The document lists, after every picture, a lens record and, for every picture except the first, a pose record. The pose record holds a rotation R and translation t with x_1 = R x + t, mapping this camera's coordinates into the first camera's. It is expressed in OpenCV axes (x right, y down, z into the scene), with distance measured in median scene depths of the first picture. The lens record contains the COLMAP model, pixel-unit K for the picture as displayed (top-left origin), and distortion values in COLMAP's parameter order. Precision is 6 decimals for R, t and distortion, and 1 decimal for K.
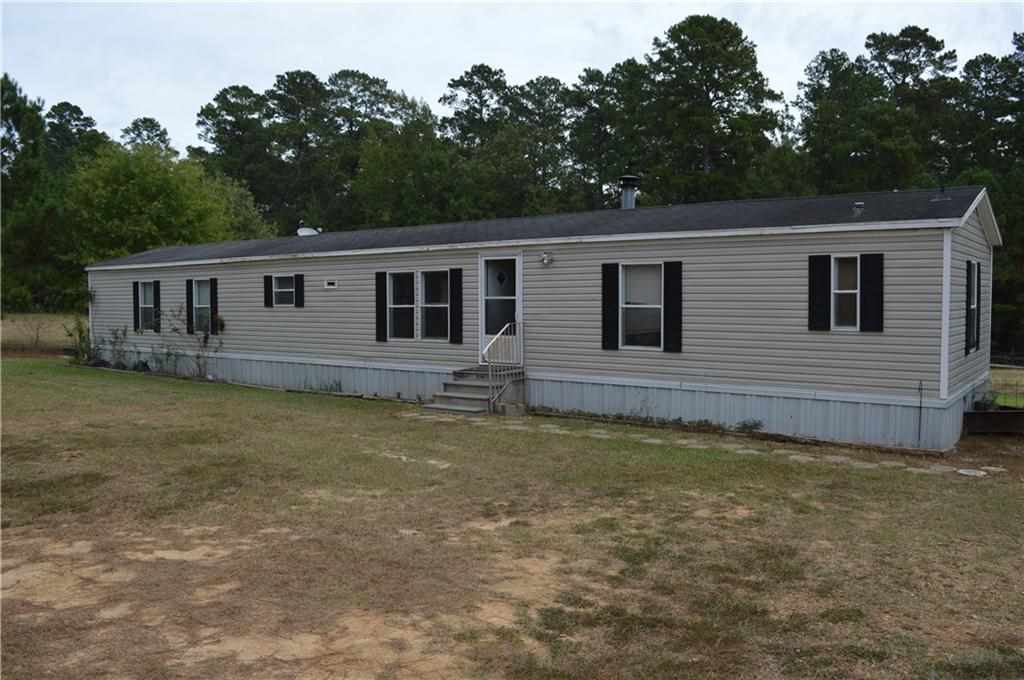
lens RADIAL K [[820.7, 0, 515.6], [0, 820.7, 339.7], [0, 0, 1]] dist [-0.064581, -0.011391]
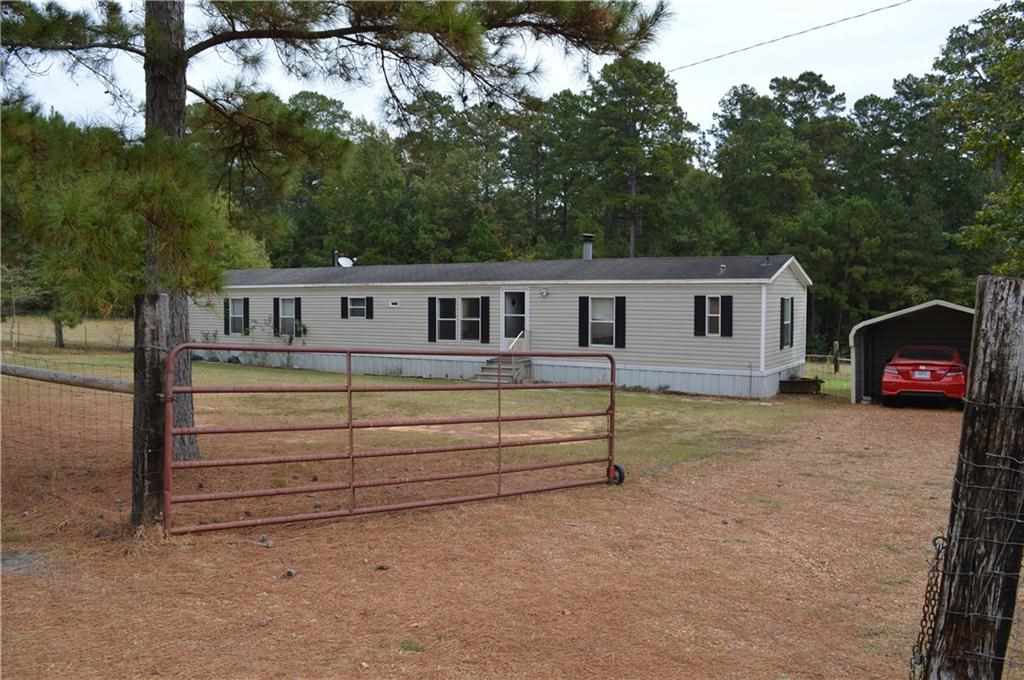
lens RADIAL K [[820.7, 0, 509.7], [0, 820.7, 339.5], [0, 0, 1]] dist [-0.064581, -0.011391]
pose [[0.996590, 0.000429, 0.082511, -0.114584], [-0.000347, 0.999999, -0.001004, -0.000646], [-0.082512, 0.000972, 0.996590, -0.443173]]
